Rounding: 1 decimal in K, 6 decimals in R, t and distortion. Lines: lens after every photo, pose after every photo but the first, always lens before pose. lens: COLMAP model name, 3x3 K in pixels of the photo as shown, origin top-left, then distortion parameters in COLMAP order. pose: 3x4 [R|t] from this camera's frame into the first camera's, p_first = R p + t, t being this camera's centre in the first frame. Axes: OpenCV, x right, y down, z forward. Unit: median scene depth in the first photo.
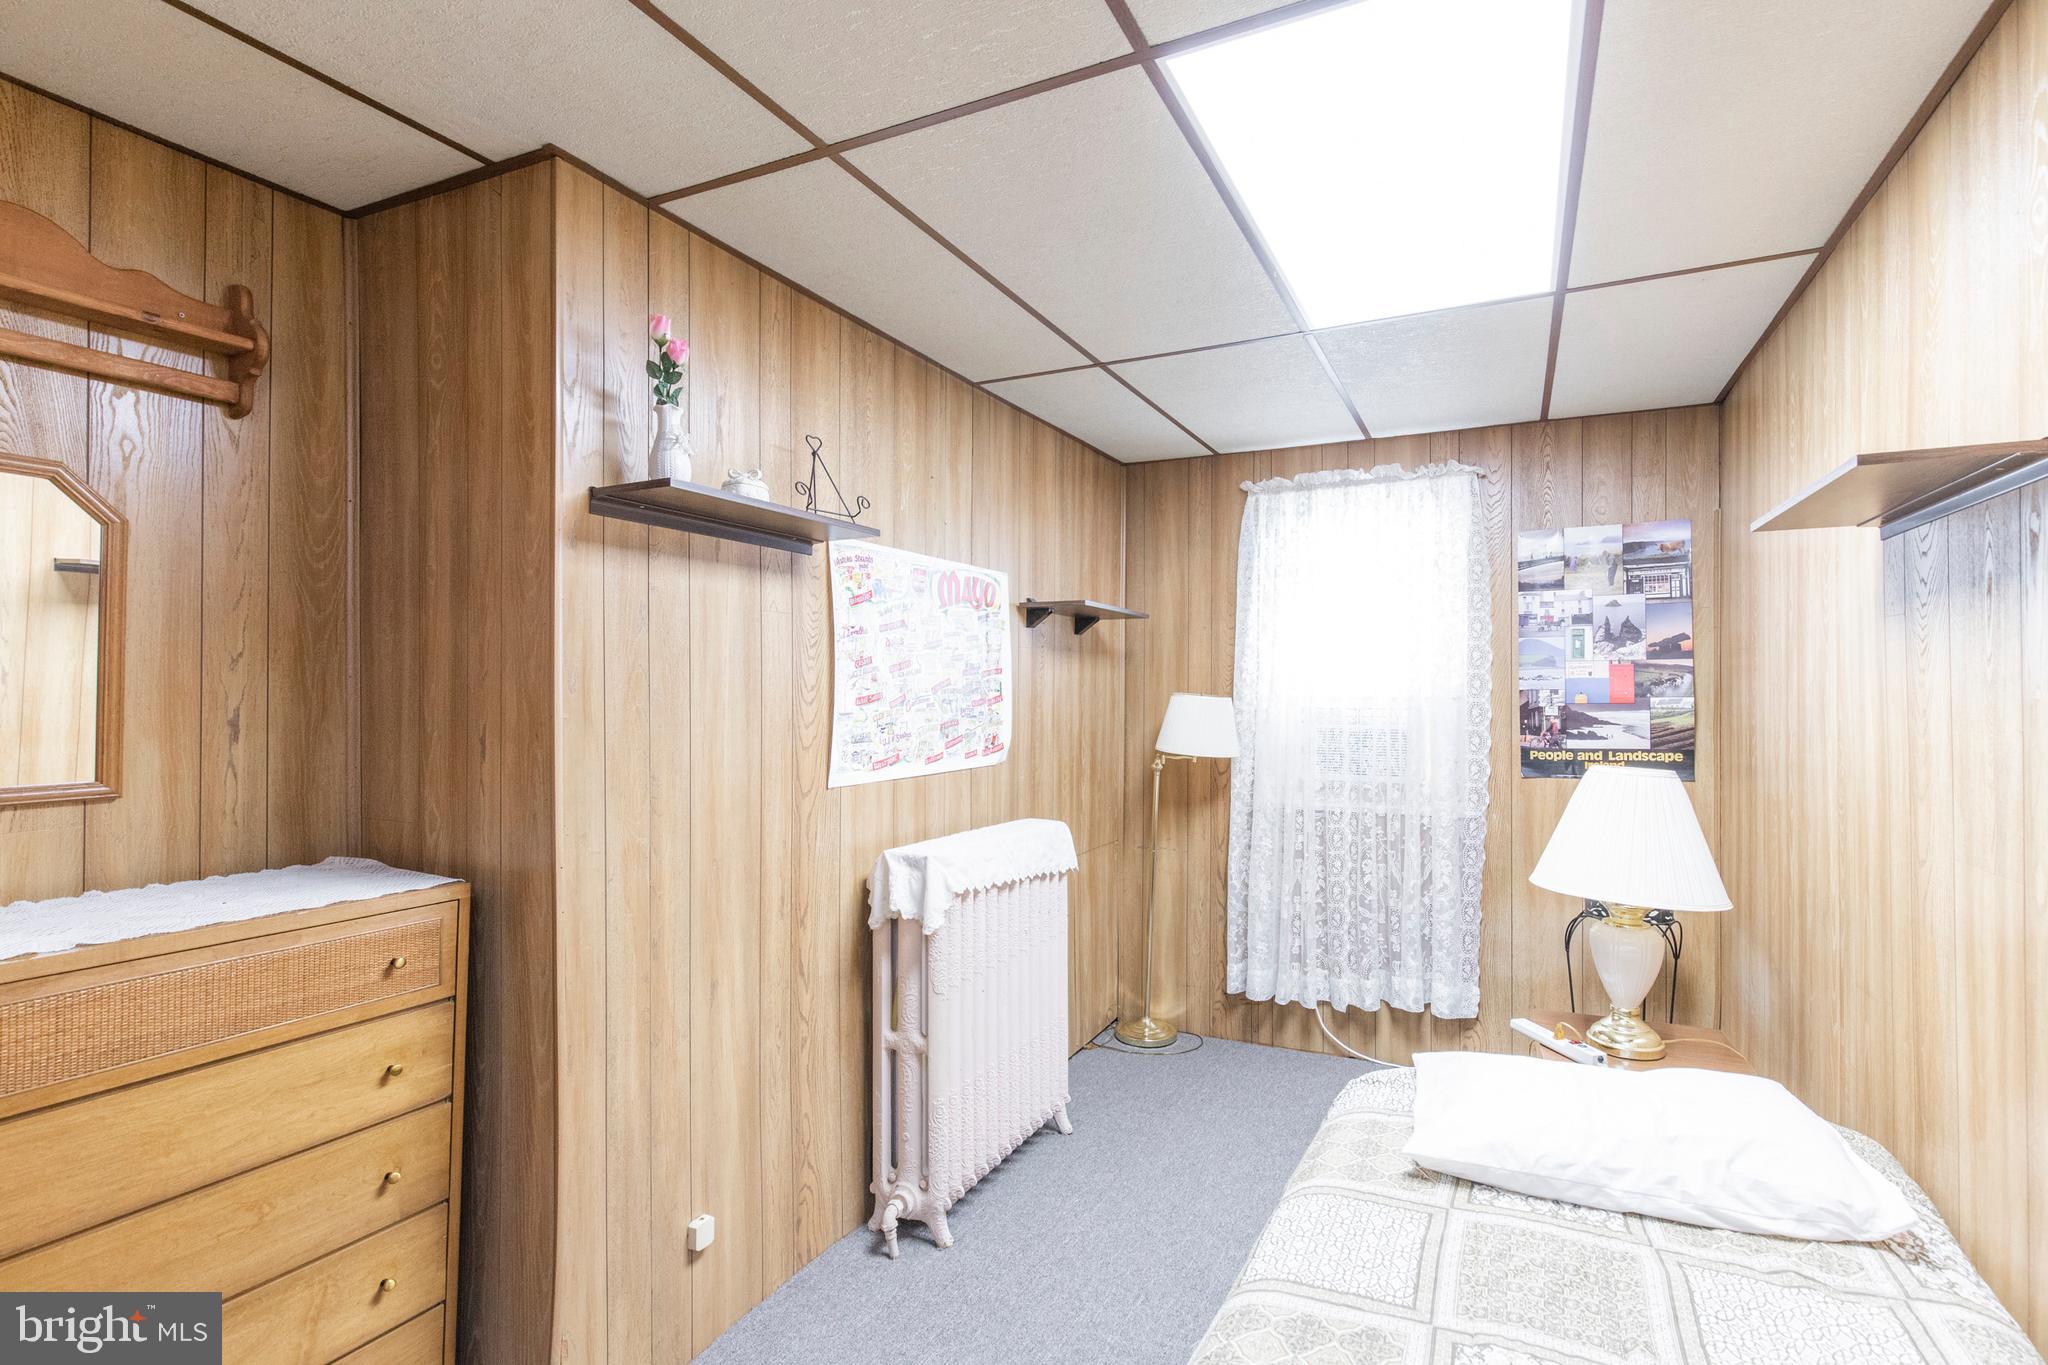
lens RADIAL K [[930.1, 0, 1095.6], [0, 930.1, 689.7], [0, 0, 1]] dist [0.010249, -0.000393]
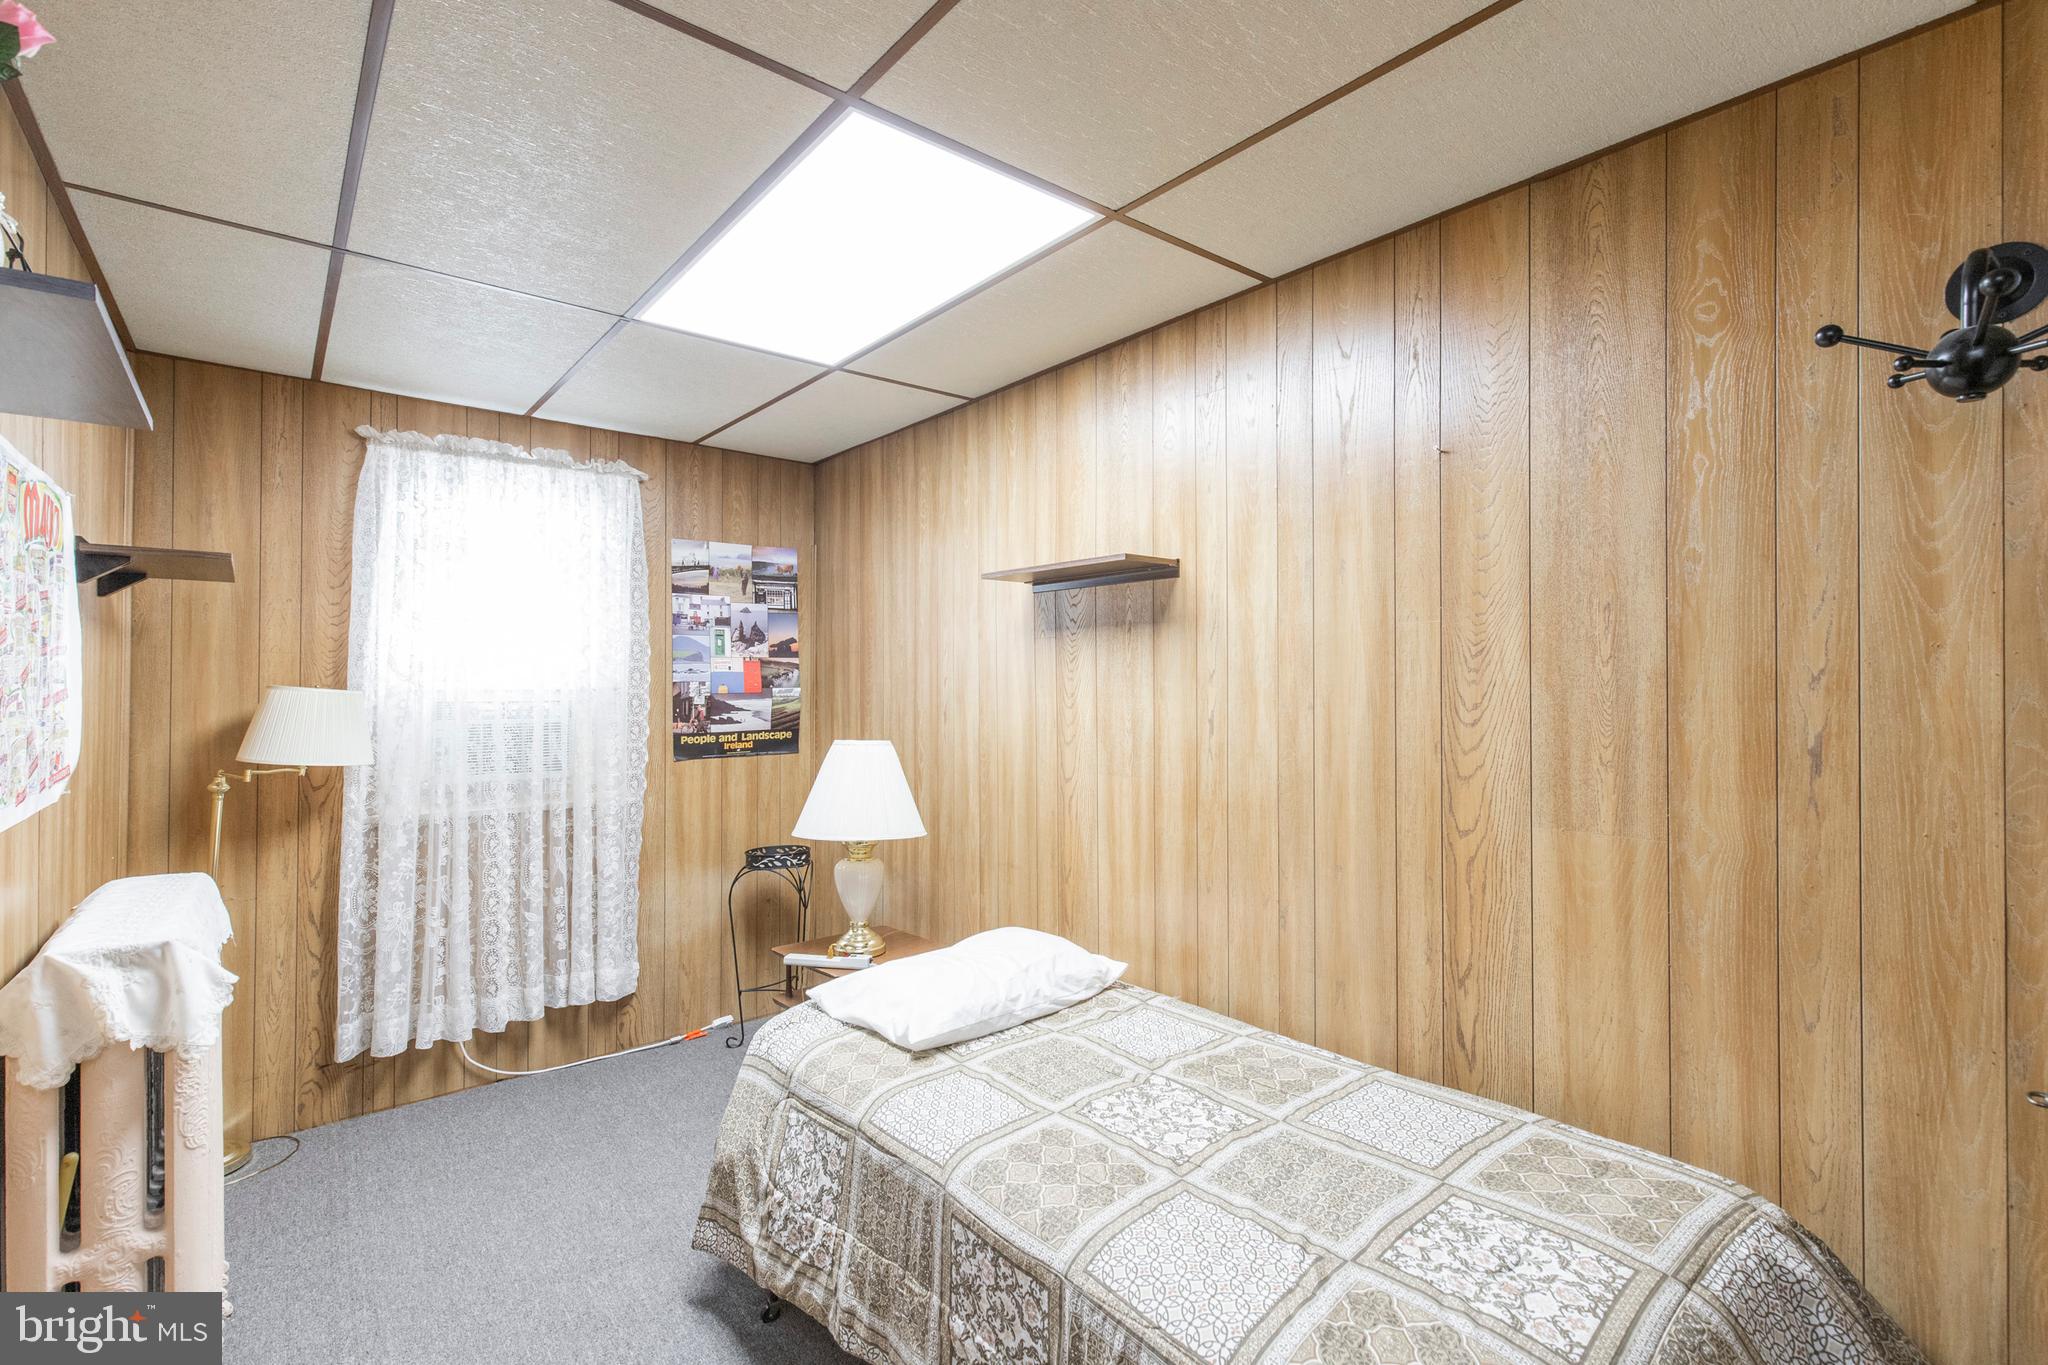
lens RADIAL K [[930.1, 0, 1014.2], [0, 930.1, 681.1], [0, 0, 1]] dist [0.010249, -0.000393]
pose [[0.459711, 0.002530, 0.888065, -0.338916], [-0.000655, 0.999997, -0.002509, 0.001729], [-0.888068, 0.000572, 0.459711, 0.133775]]
